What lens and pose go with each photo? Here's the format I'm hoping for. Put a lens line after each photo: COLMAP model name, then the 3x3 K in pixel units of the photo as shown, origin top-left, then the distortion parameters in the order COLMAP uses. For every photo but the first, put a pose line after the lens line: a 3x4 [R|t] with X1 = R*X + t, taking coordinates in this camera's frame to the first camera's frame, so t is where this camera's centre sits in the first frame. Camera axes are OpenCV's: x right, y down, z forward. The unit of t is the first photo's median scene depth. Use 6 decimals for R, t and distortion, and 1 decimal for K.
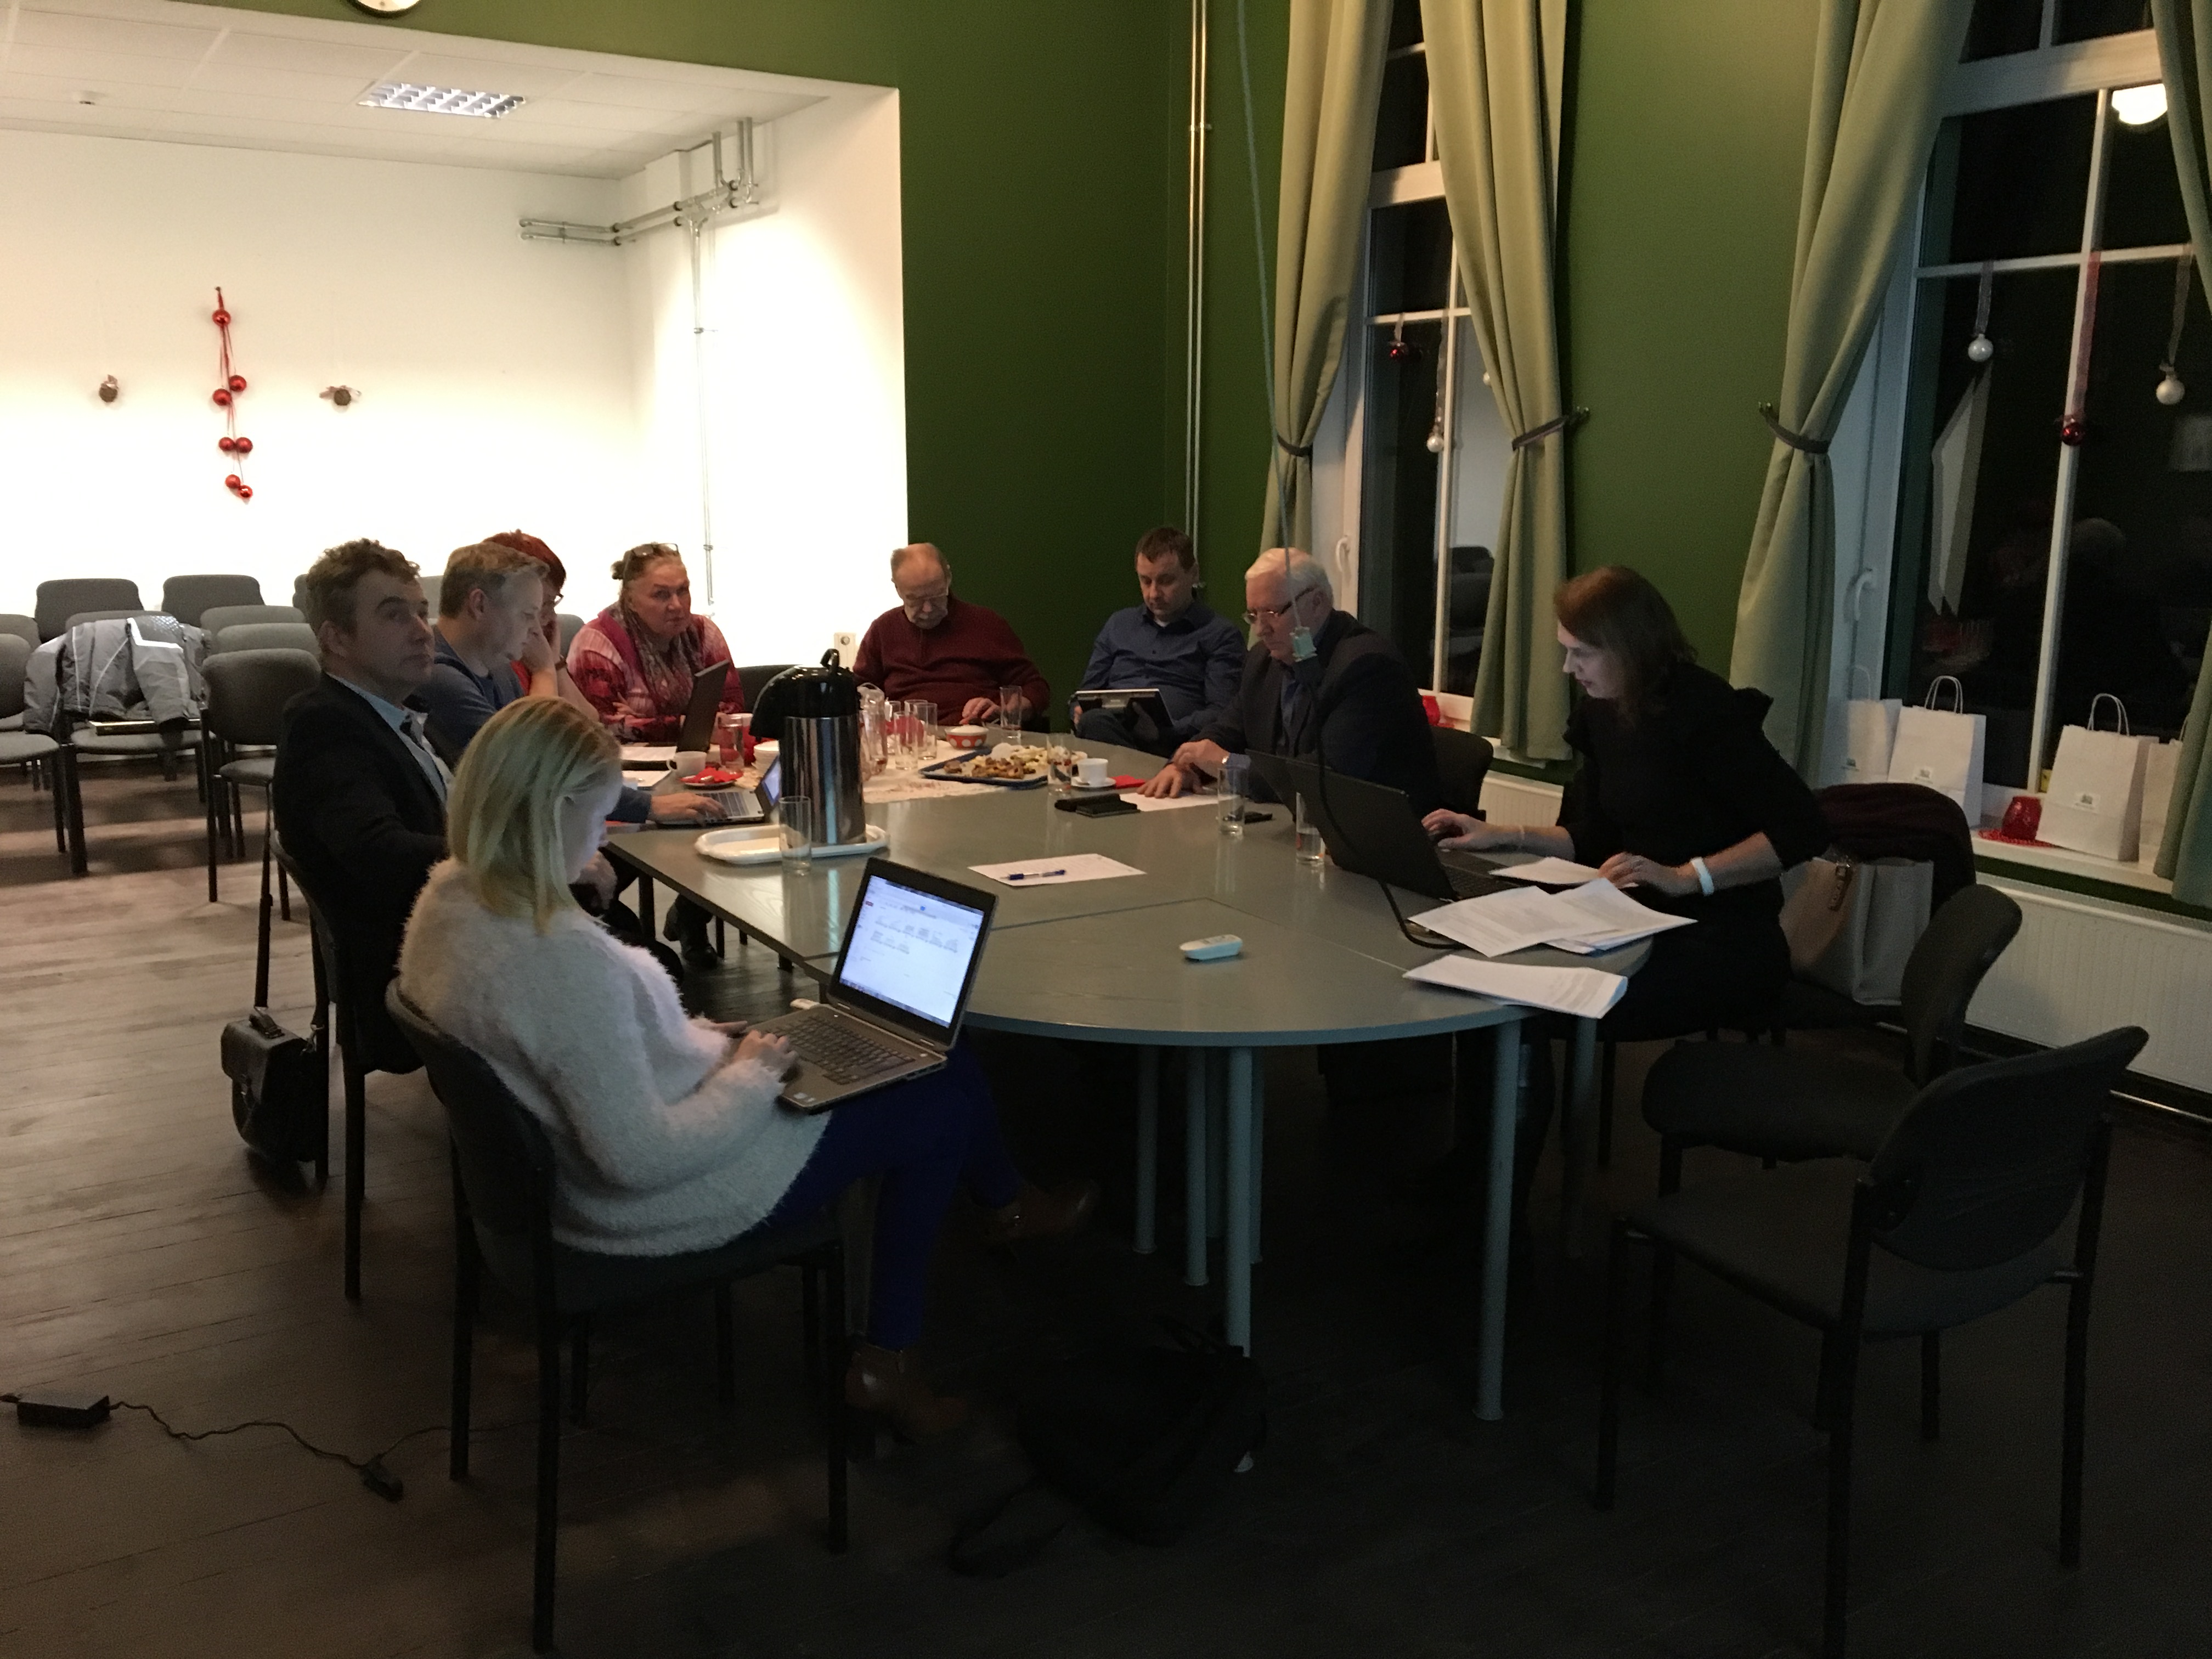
lens RADIAL K [[1817.7, 0, 1108.5], [0, 1817.7, 818.5], [0, 0, 1]] dist [0.064803, -0.081012]
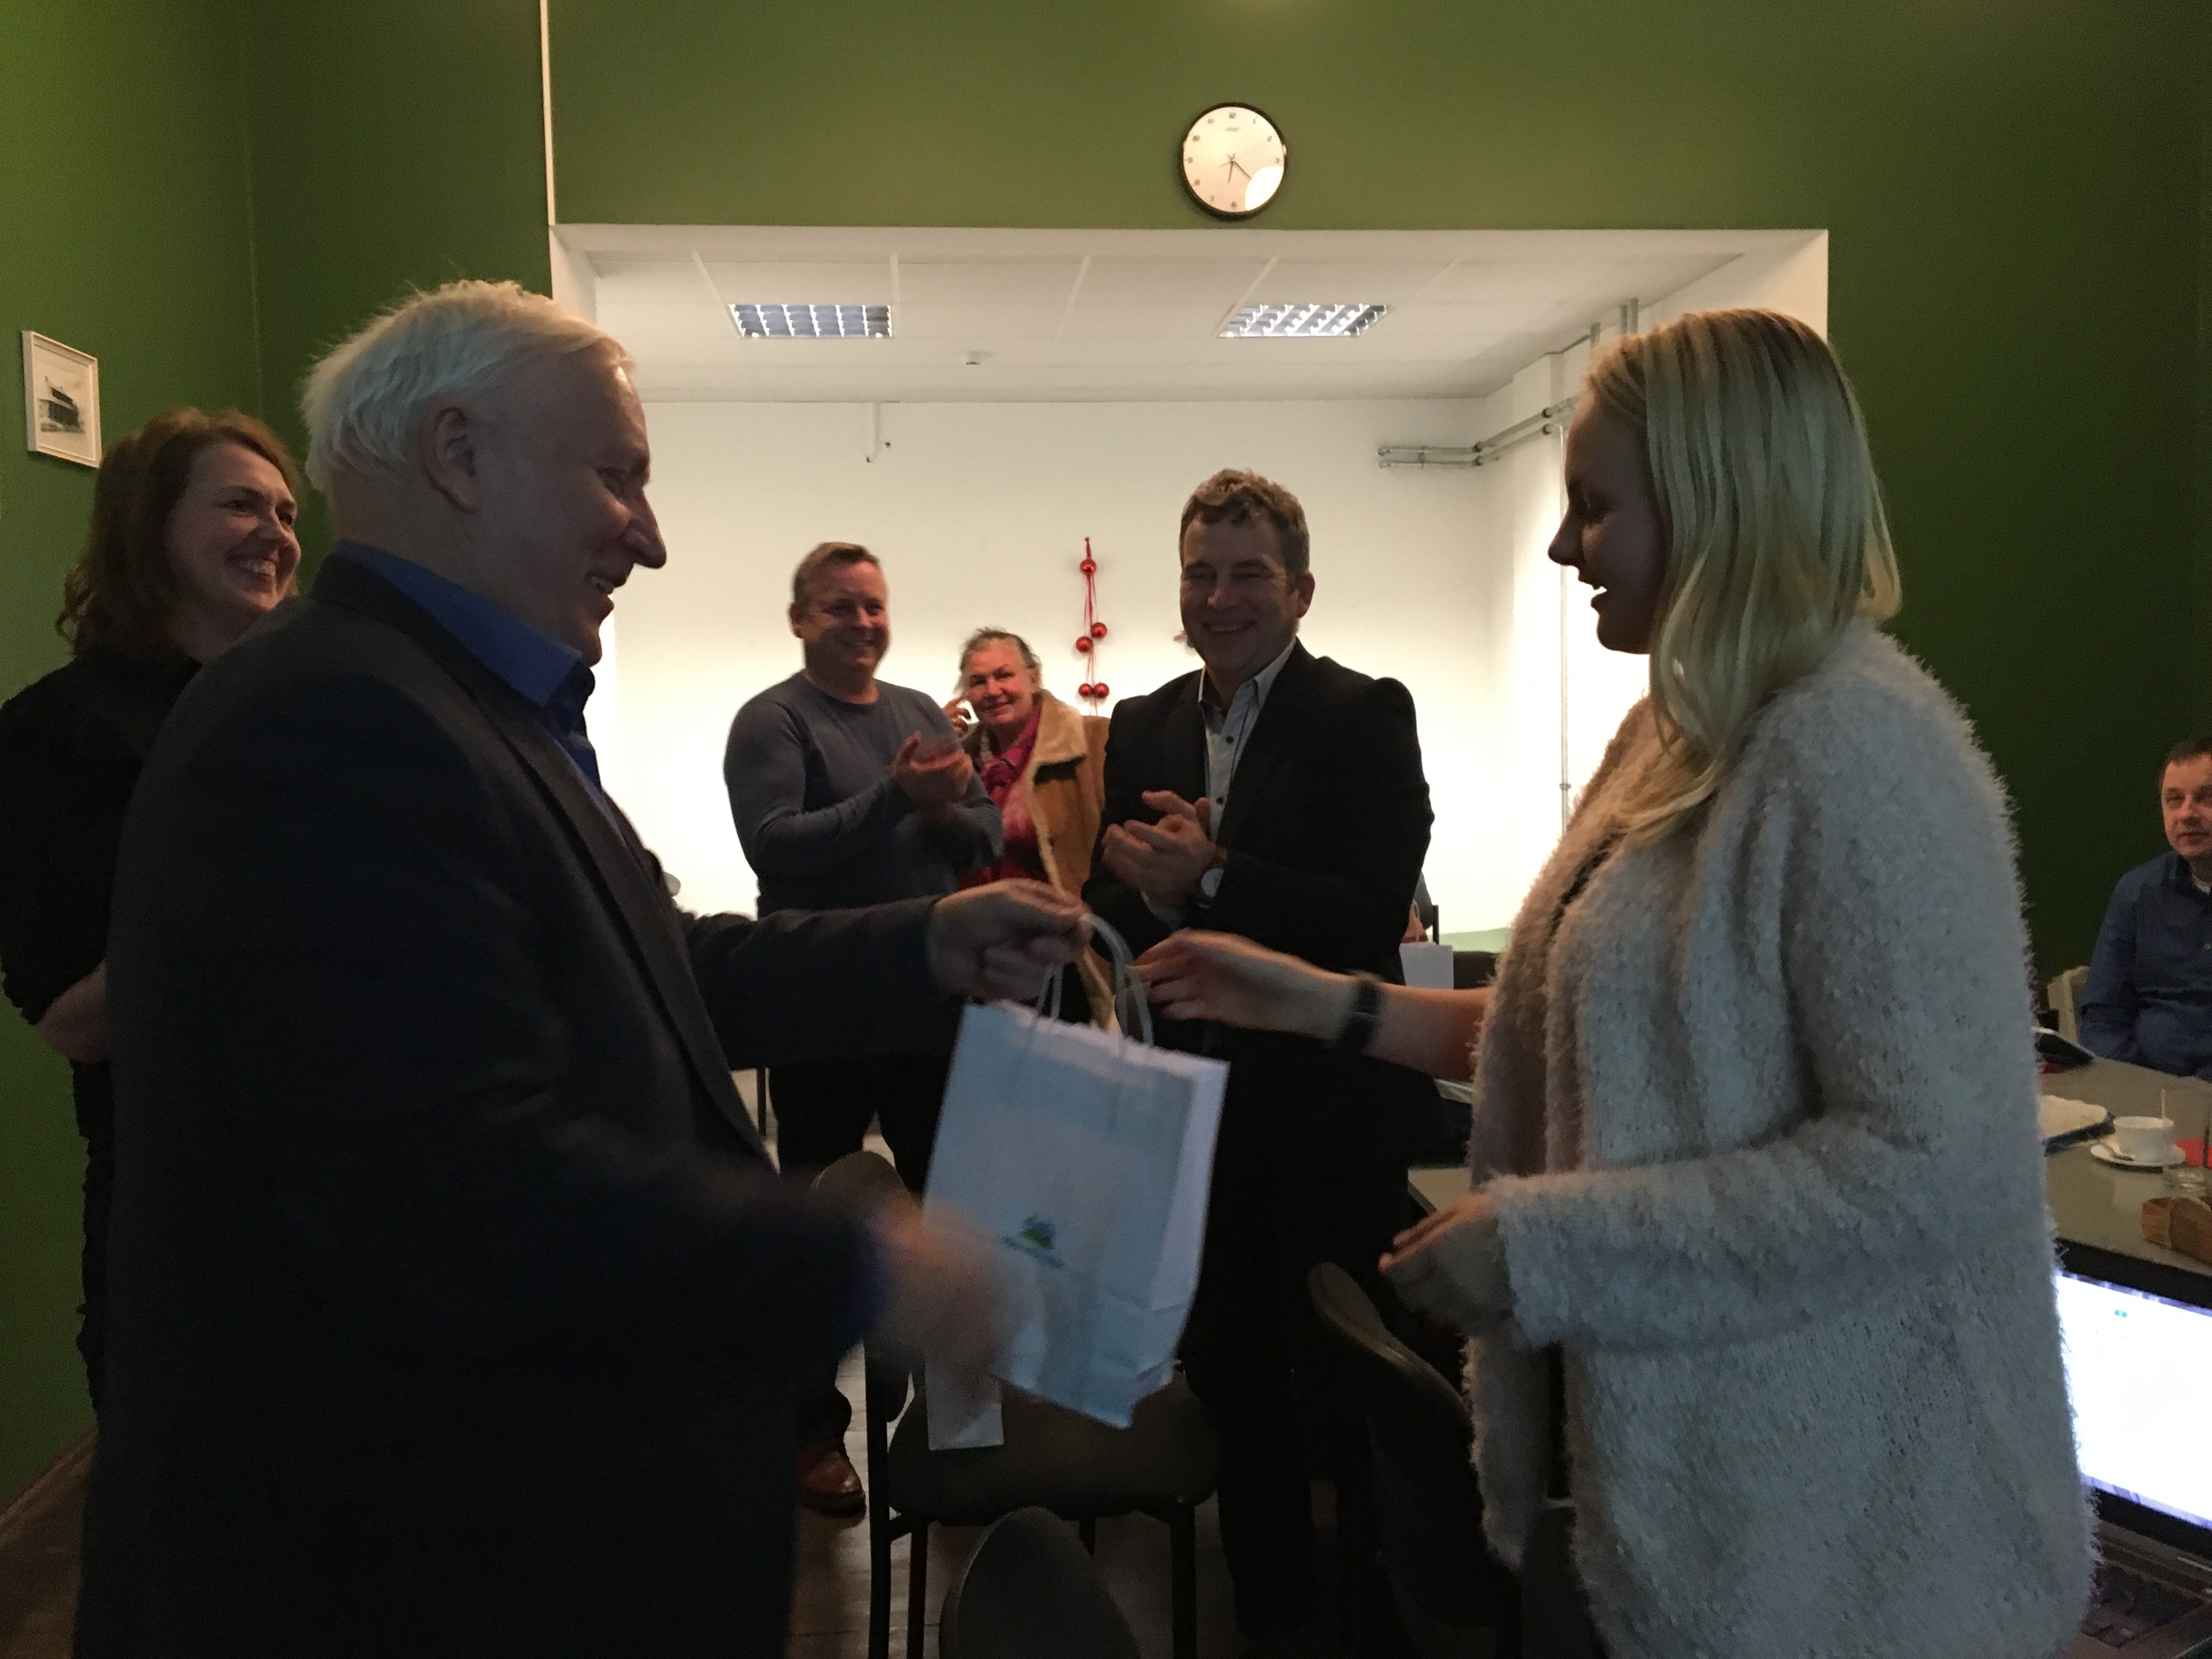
lens RADIAL K [[1817.7, 0, 1108.3], [0, 1817.7, 815.3], [0, 0, 1]] dist [0.064803, -0.081012]
pose [[0.897344, 0.001635, -0.441328, -0.032546], [-0.059685, 0.991256, -0.117686, -0.020949], [0.437277, 0.131946, 0.889595, 0.137091]]
